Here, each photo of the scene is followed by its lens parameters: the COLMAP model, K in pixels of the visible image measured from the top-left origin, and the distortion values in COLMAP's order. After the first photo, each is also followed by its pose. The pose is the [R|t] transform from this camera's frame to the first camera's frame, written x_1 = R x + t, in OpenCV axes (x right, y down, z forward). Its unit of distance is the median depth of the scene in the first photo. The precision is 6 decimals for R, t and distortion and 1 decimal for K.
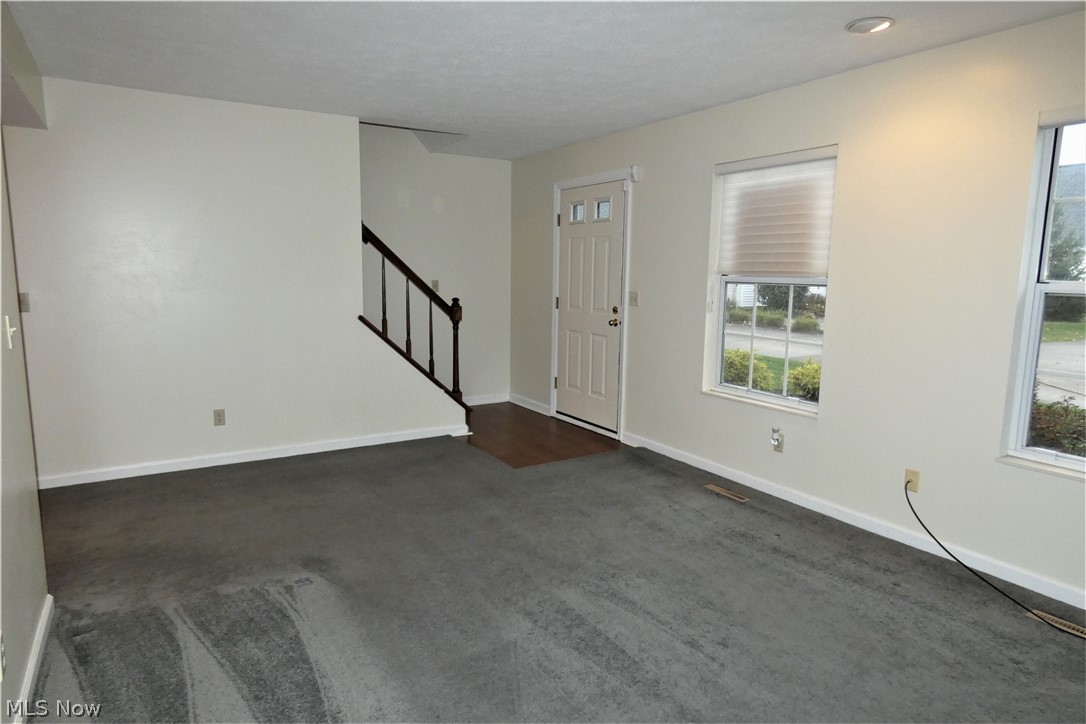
lens RADIAL K [[653.7, 0, 541.8], [0, 653.7, 366.3], [0, 0, 1]] dist [0.007318, 0.001835]
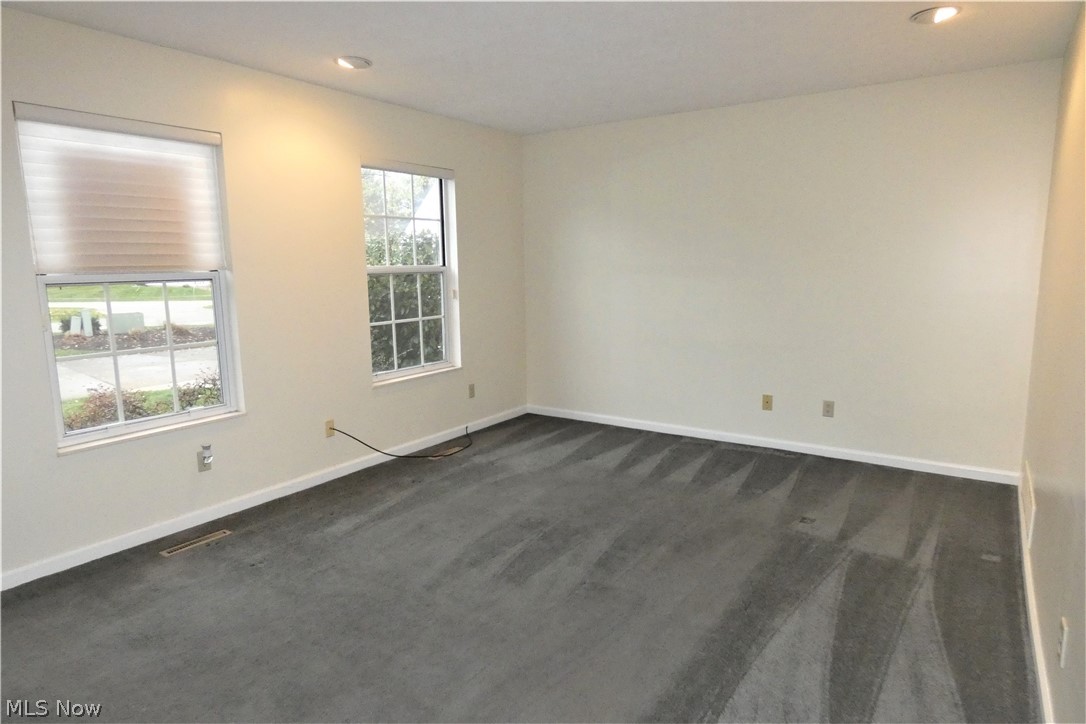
lens RADIAL K [[653.7, 0, 542.3], [0, 653.7, 357.7], [0, 0, 1]] dist [0.007318, 0.001835]
pose [[-0.399652, -0.152241, 0.903936, -0.588287], [0.138431, 0.964779, 0.223692, -0.149504], [-0.906154, 0.214532, -0.364501, 0.875452]]
